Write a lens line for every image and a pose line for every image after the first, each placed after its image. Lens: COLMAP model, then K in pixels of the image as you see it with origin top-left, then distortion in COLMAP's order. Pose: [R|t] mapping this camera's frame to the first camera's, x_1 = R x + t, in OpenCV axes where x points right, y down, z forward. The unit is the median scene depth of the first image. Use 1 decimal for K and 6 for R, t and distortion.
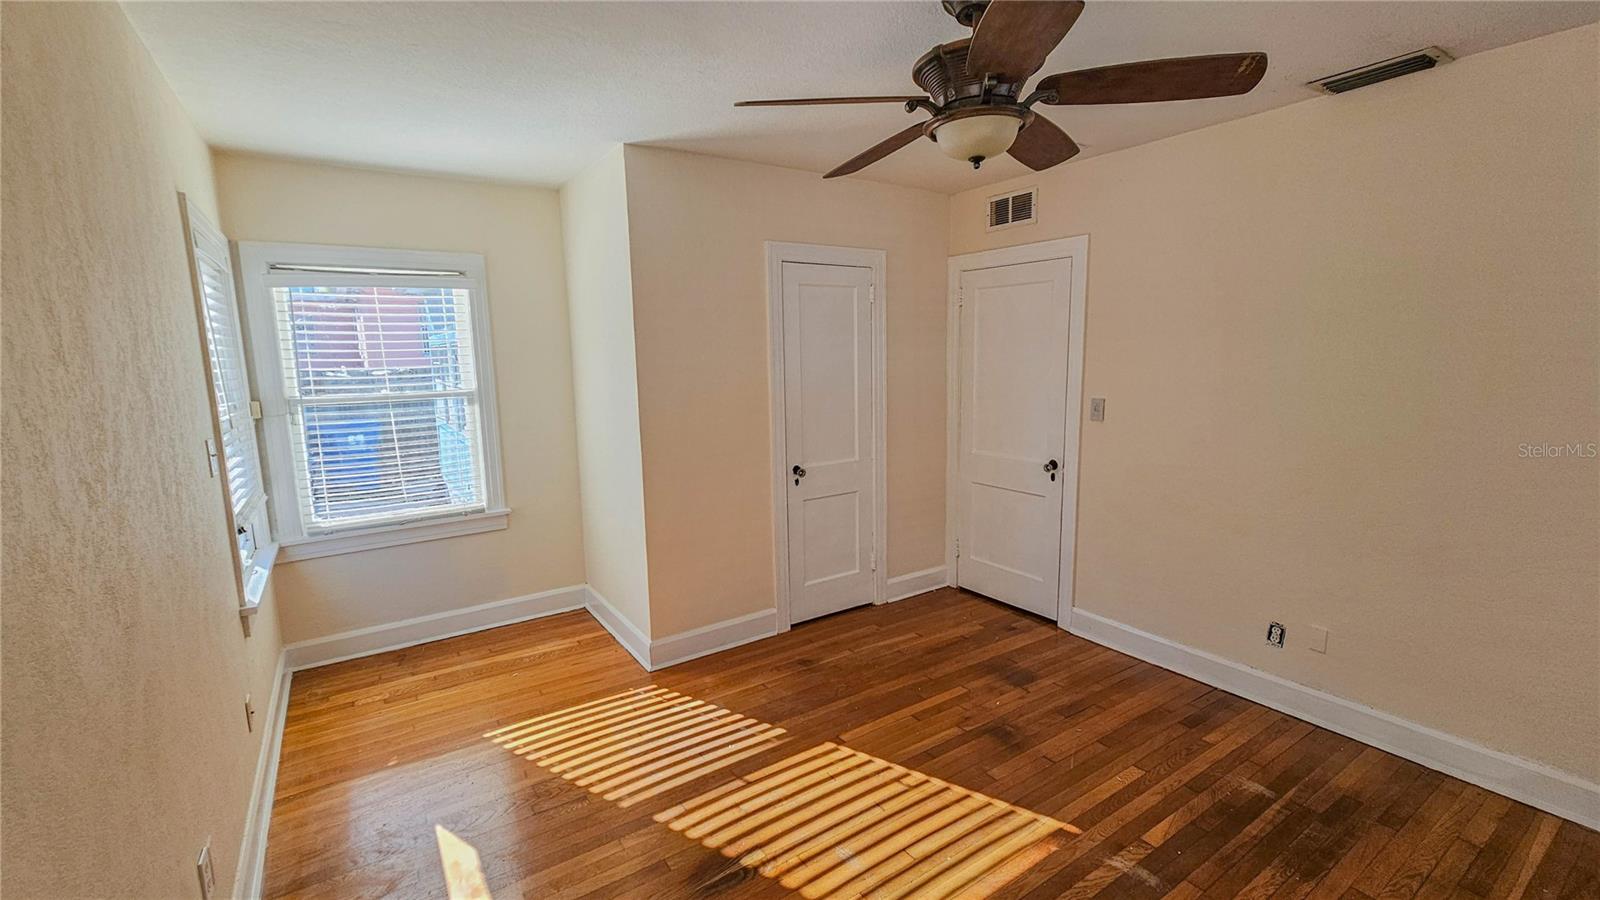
lens RADIAL K [[679.6, 0, 803.8], [0, 679.6, 450.3], [0, 0, 1]] dist [0.003894, 0.000221]
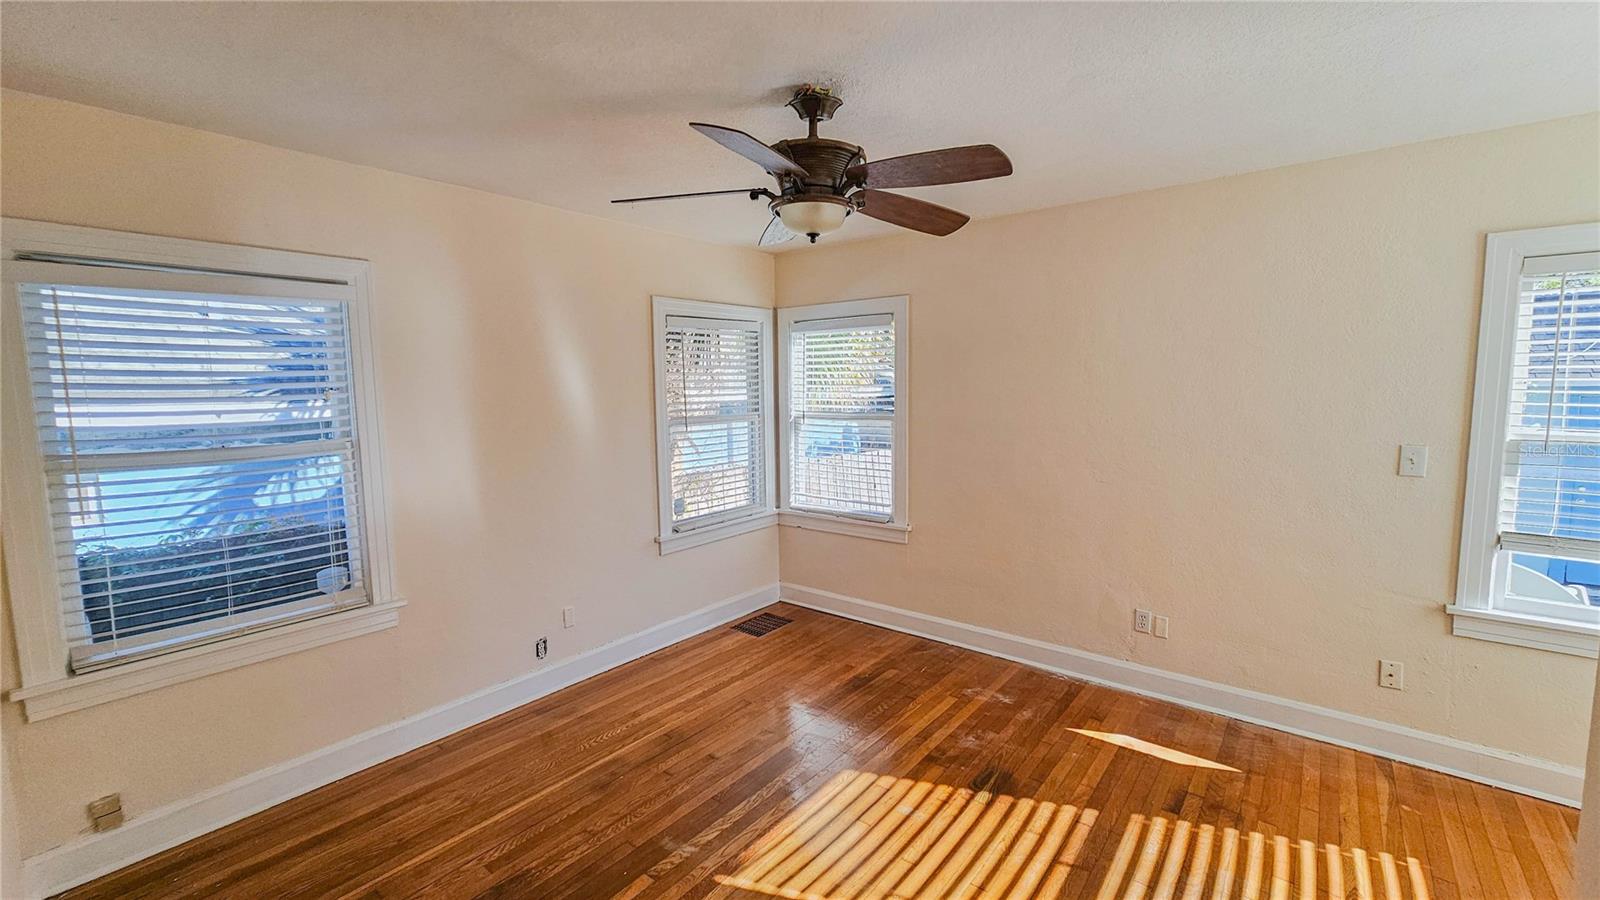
lens RADIAL K [[651.6, 0, 802.3], [0, 651.6, 450.6], [0, 0, 1]] dist [0.002336, 0.000109]
pose [[-0.955126, 0.060833, -0.289884, 0.409622], [-0.013866, 0.968427, 0.248911, -0.223389], [0.295874, 0.241761, -0.924127, 1.398757]]
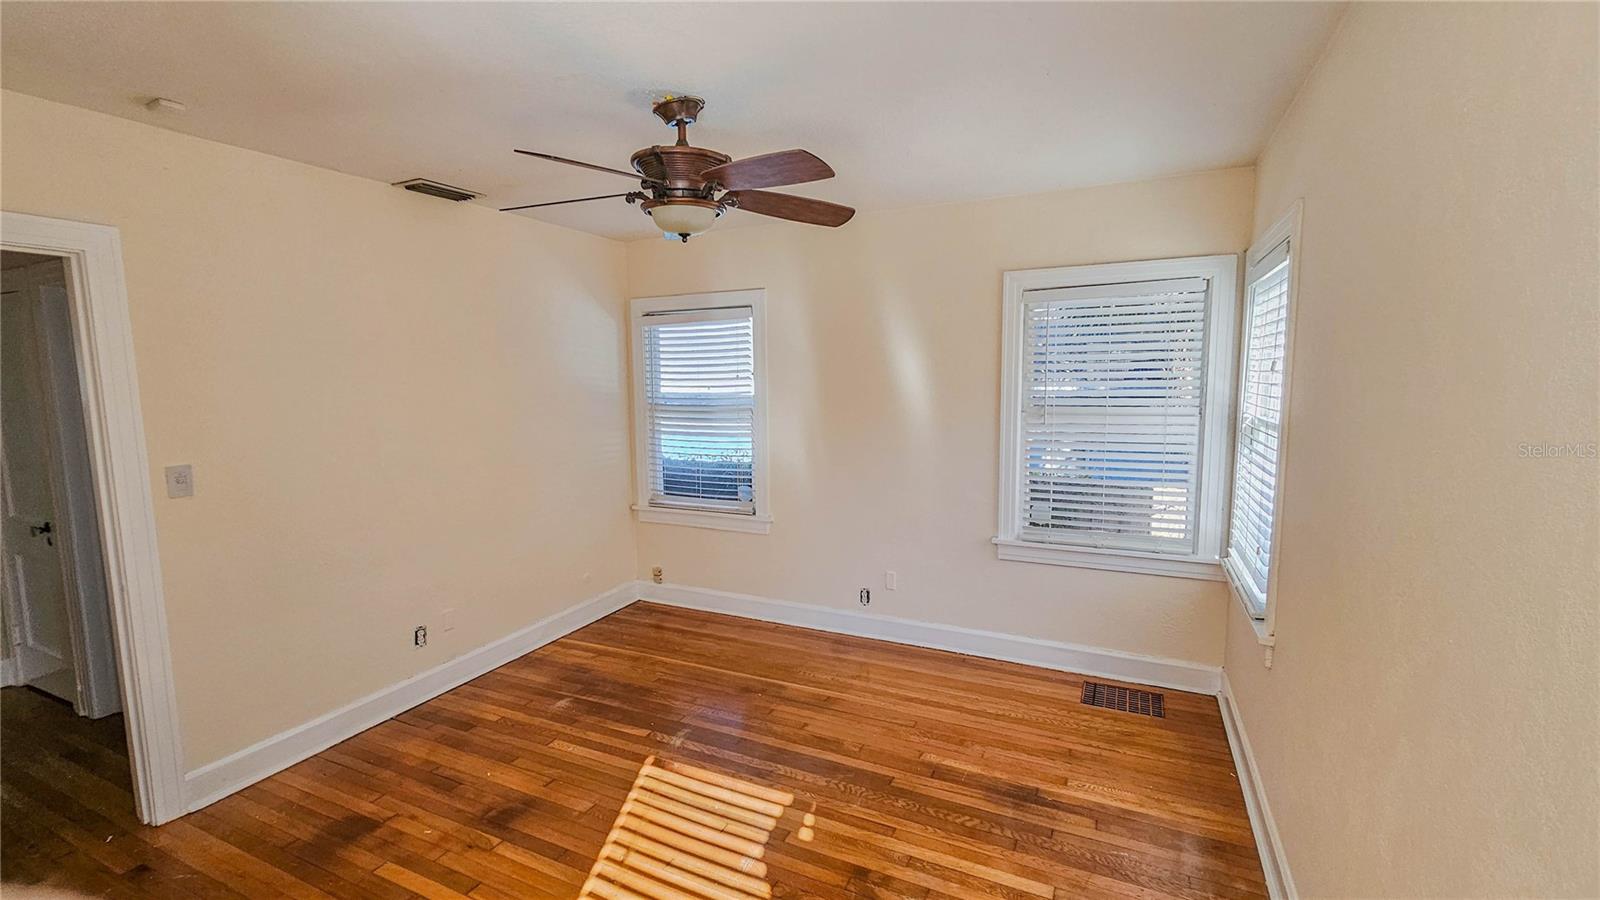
lens RADIAL K [[679.6, 0, 803.8], [0, 679.6, 450.3], [0, 0, 1]] dist [0.003894, 0.000221]
pose [[-0.503738, -0.069631, 0.861046, -0.633273], [0.151698, 0.974127, 0.167523, -0.137492], [-0.850433, 0.215007, -0.480142, 0.981574]]
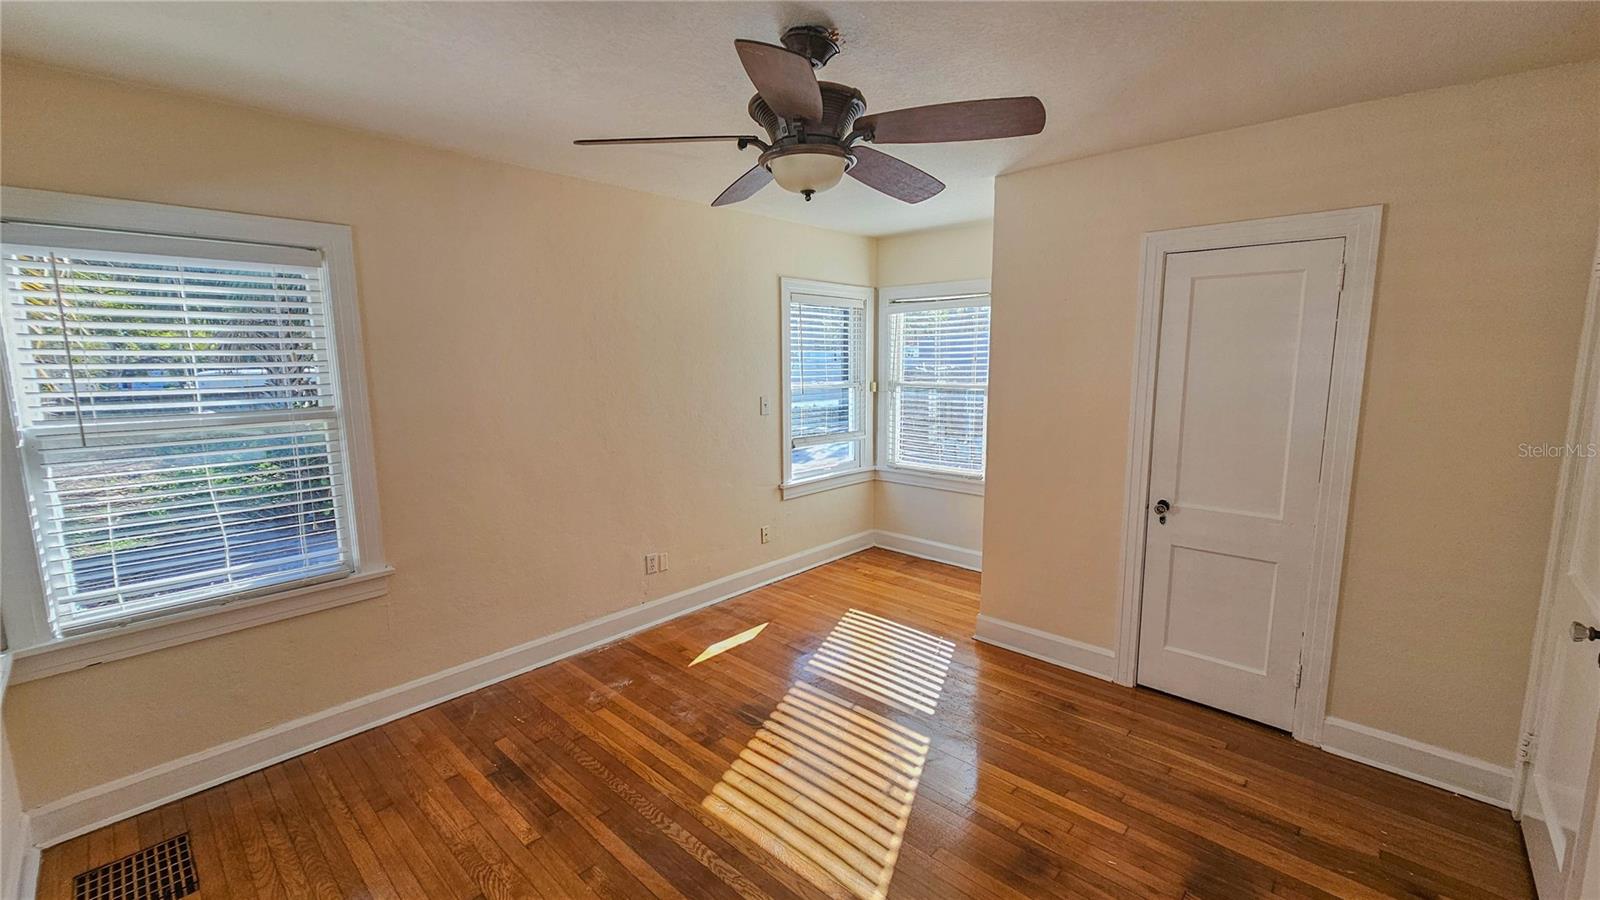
lens RADIAL K [[651.6, 0, 802.3], [0, 651.6, 450.6], [0, 0, 1]] dist [0.002336, 0.000109]
pose [[0.230660, 0.157987, -0.960123, 0.856377], [-0.145562, 0.981230, 0.126490, -0.096089], [0.962085, 0.110581, 0.249327, 0.506459]]
